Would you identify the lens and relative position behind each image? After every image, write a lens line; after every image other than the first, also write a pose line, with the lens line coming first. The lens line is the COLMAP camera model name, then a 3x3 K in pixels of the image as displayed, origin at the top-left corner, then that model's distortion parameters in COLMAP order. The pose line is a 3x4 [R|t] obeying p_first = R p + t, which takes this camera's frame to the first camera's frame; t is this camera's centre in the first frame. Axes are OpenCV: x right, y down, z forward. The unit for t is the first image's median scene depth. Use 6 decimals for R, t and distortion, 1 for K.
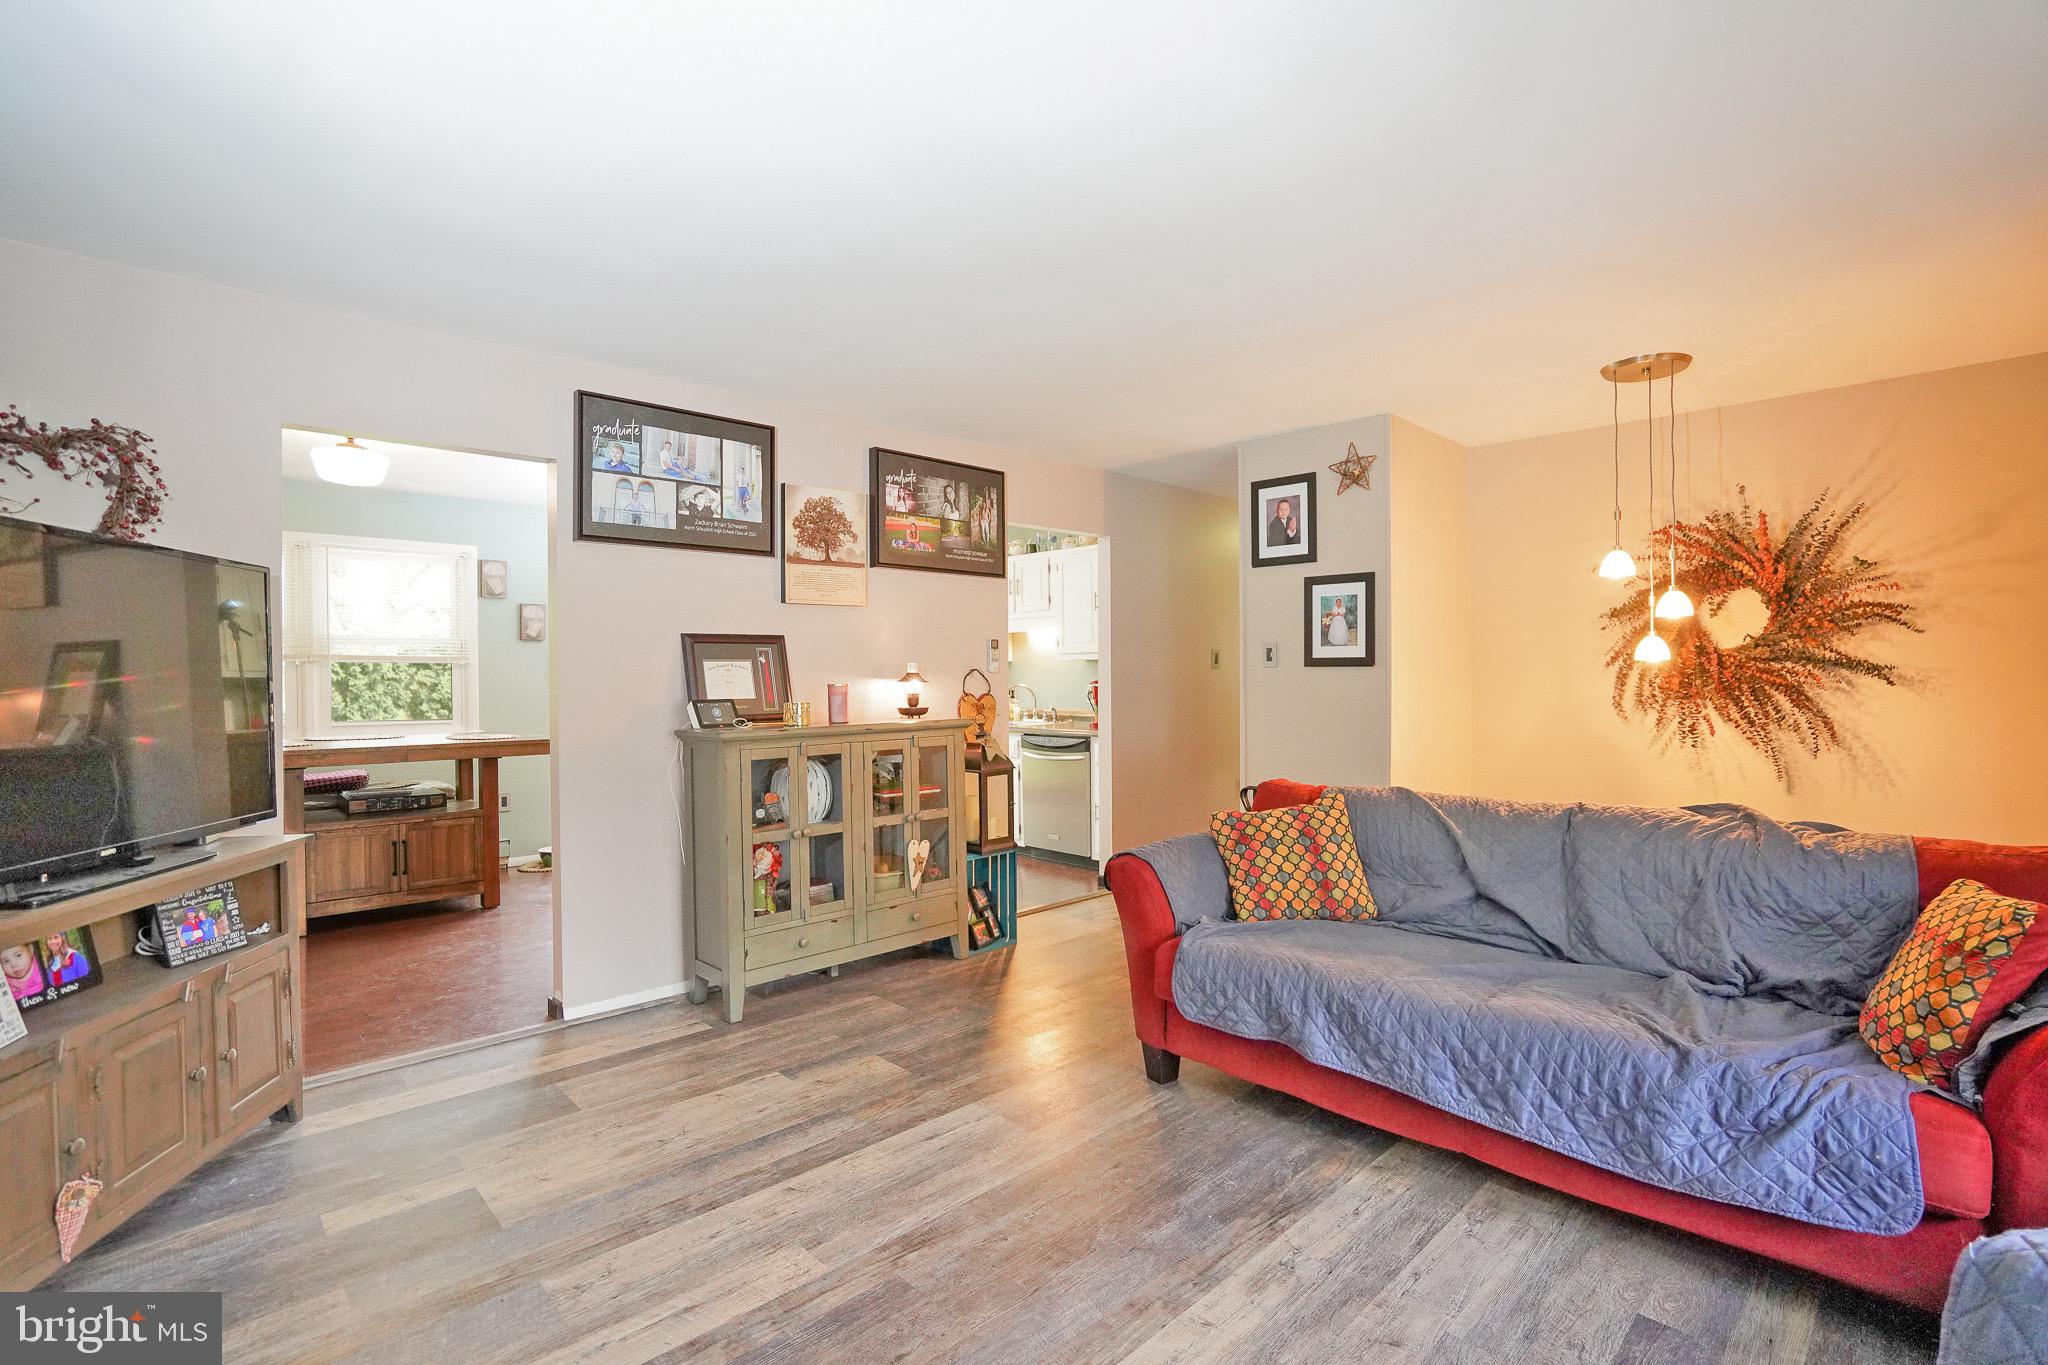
lens RADIAL K [[959.5, 0, 1030.2], [0, 959.5, 696.2], [0, 0, 1]] dist [-0.052092, 0.016819]
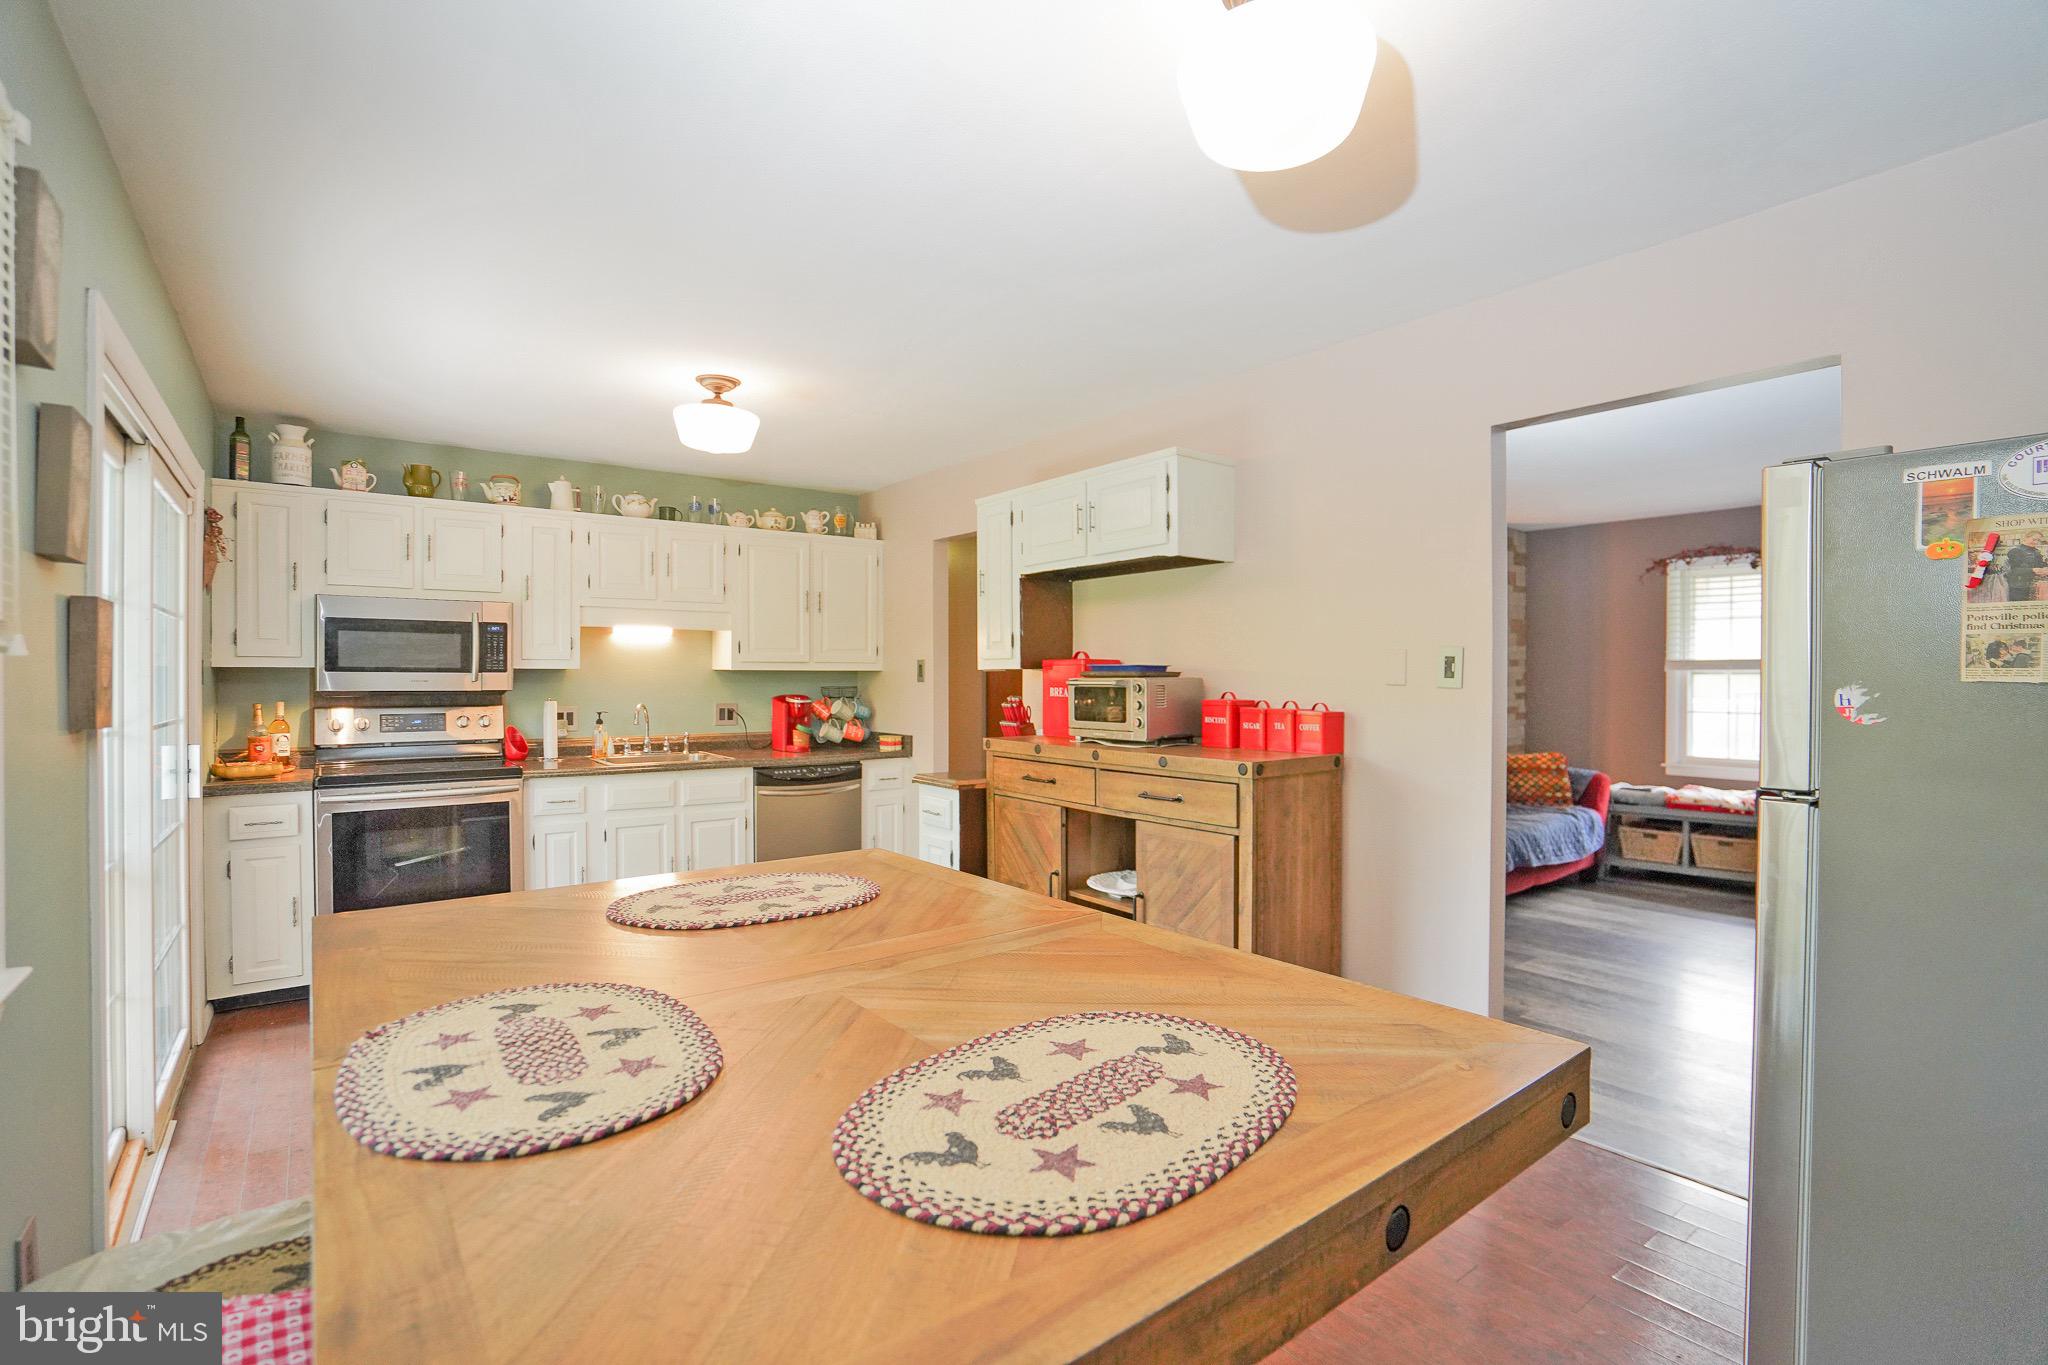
lens RADIAL K [[959.5, 0, 1019.1], [0, 959.5, 684.8], [0, 0, 1]] dist [-0.052092, 0.016819]
pose [[0.108249, -0.003483, 0.994118, -1.218334], [0.020383, 0.999791, 0.001283, -0.037217], [-0.993915, 0.020125, 0.108297, 1.201995]]
